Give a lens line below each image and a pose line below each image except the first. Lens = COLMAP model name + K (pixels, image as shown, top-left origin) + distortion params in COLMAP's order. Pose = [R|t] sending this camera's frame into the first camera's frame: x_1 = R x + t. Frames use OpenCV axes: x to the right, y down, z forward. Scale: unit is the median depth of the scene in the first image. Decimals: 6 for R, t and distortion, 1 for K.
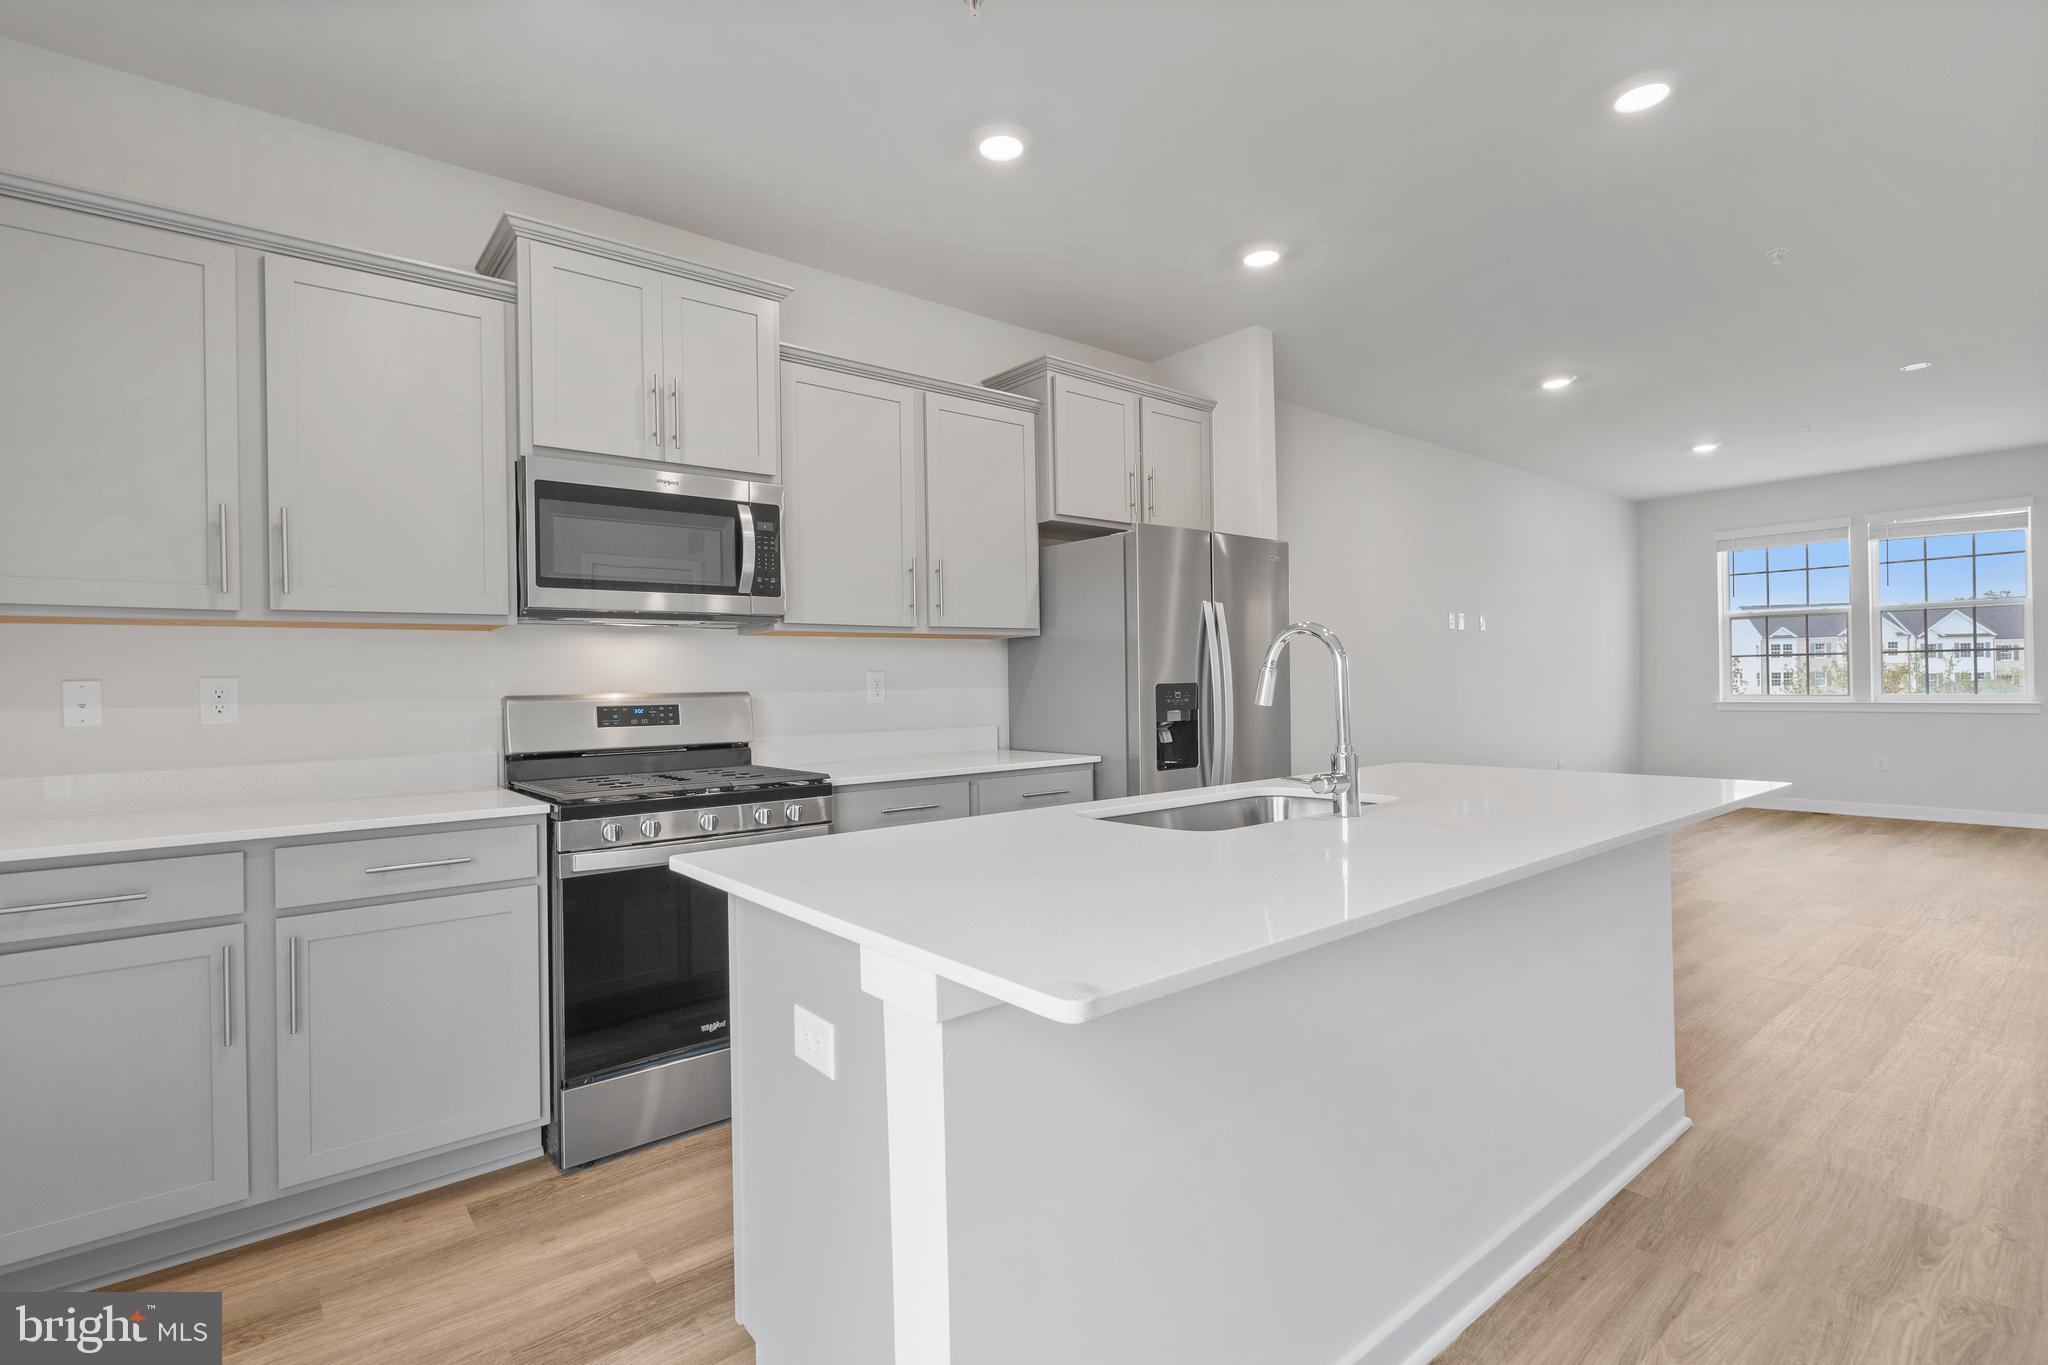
lens RADIAL K [[950.2, 0, 1029.6], [0, 950.2, 676.9], [0, 0, 1]] dist [-0.006743, 0.002279]
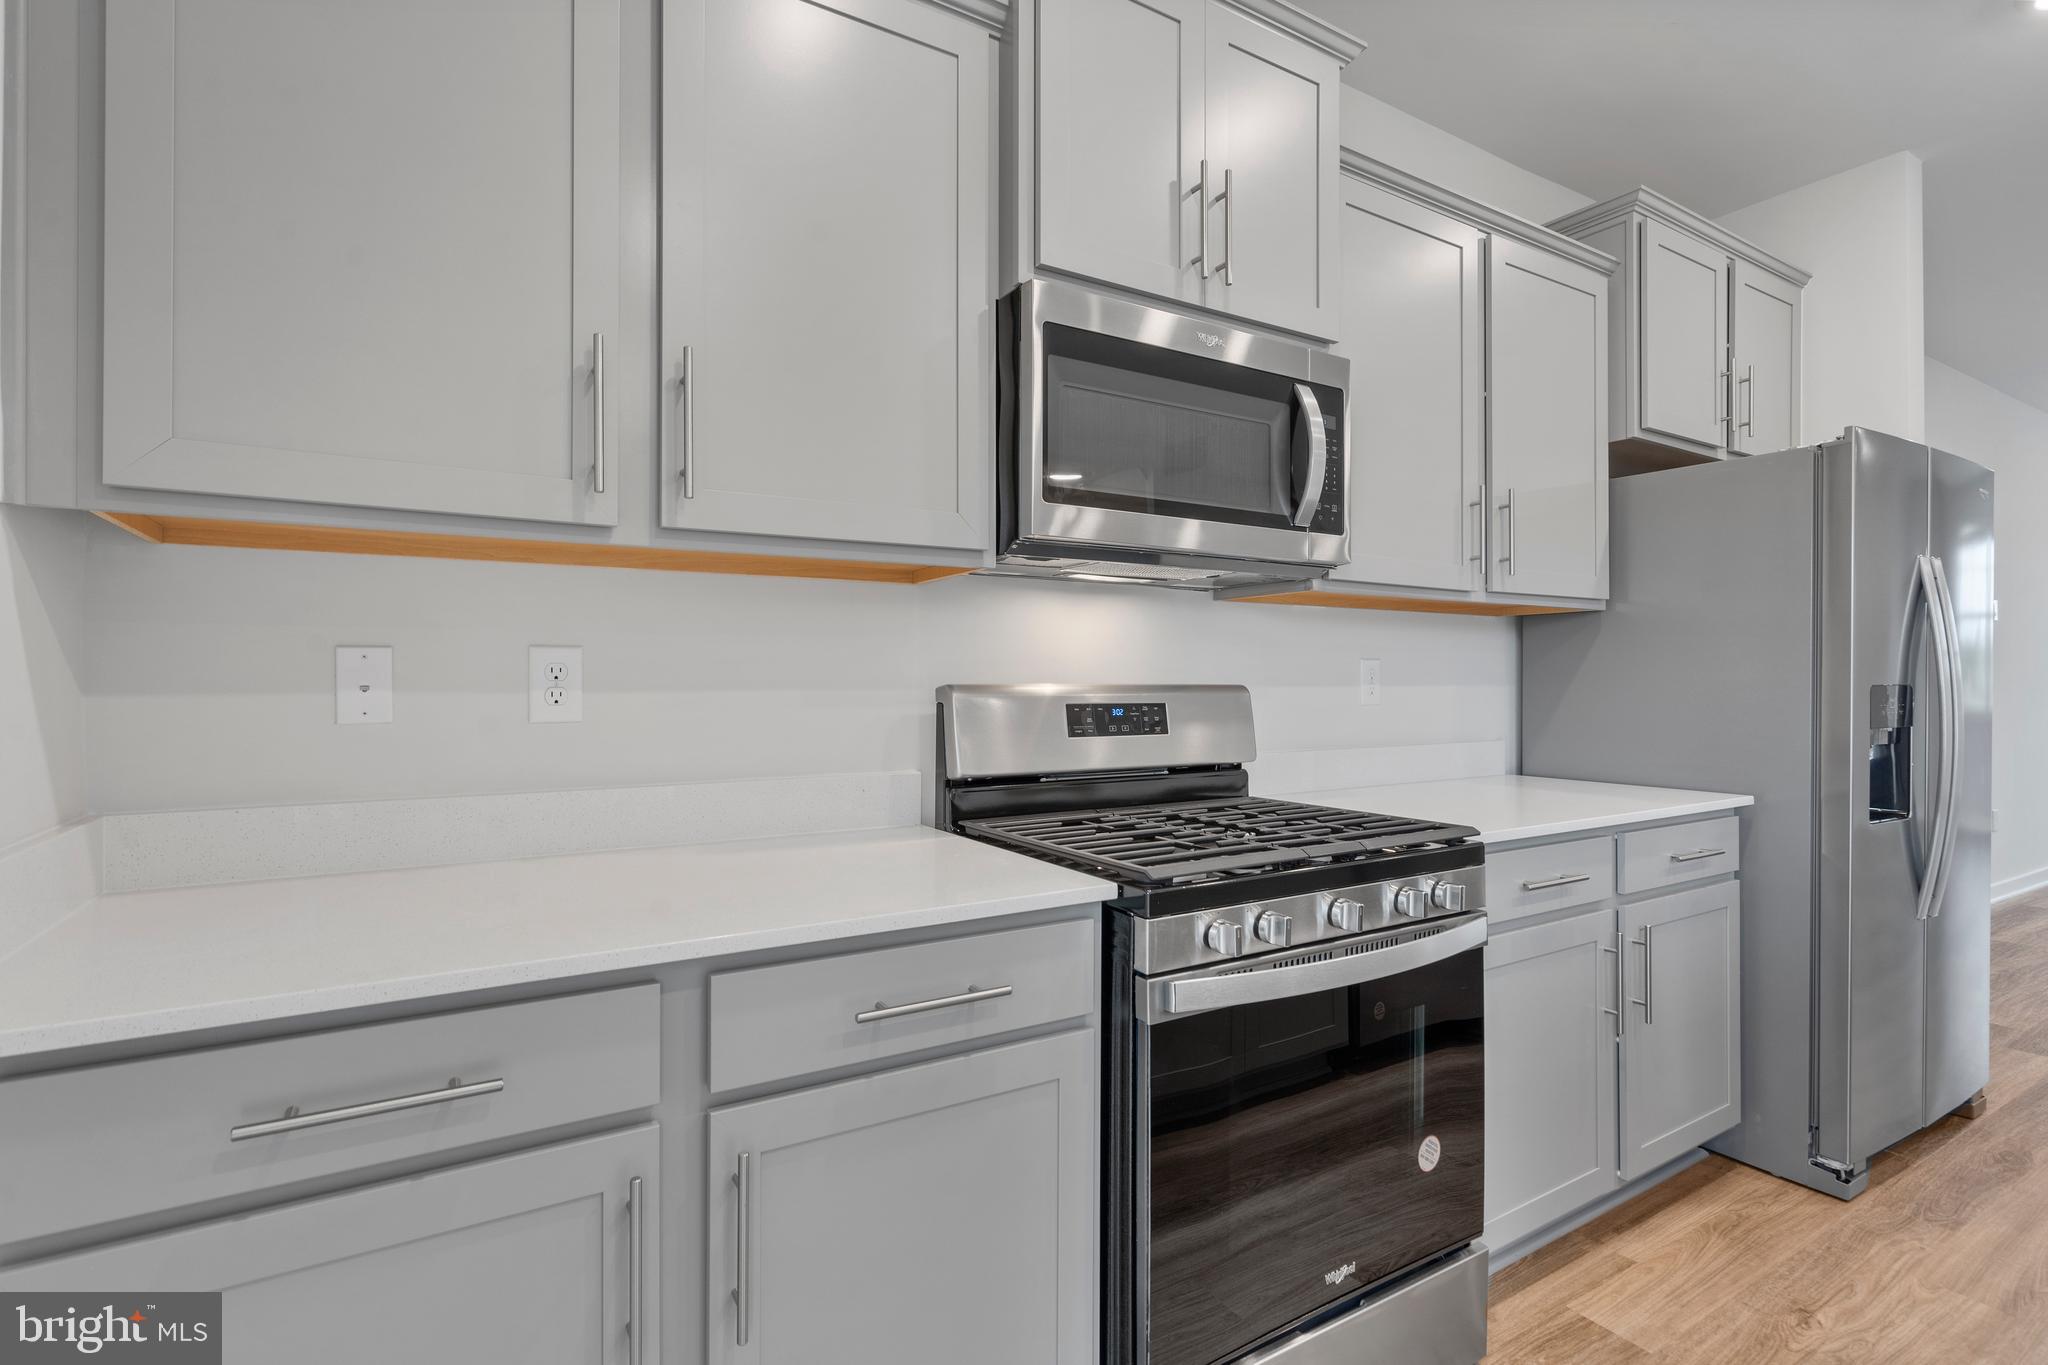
lens RADIAL K [[950.2, 0, 1020.7], [0, 950.2, 677.8], [0, 0, 1]] dist [-0.006743, 0.002279]
pose [[0.989809, 0.019272, -0.141094, -0.409039], [-0.018539, 0.999807, 0.006511, 0.010088], [0.141193, -0.003829, 0.989975, 0.374629]]
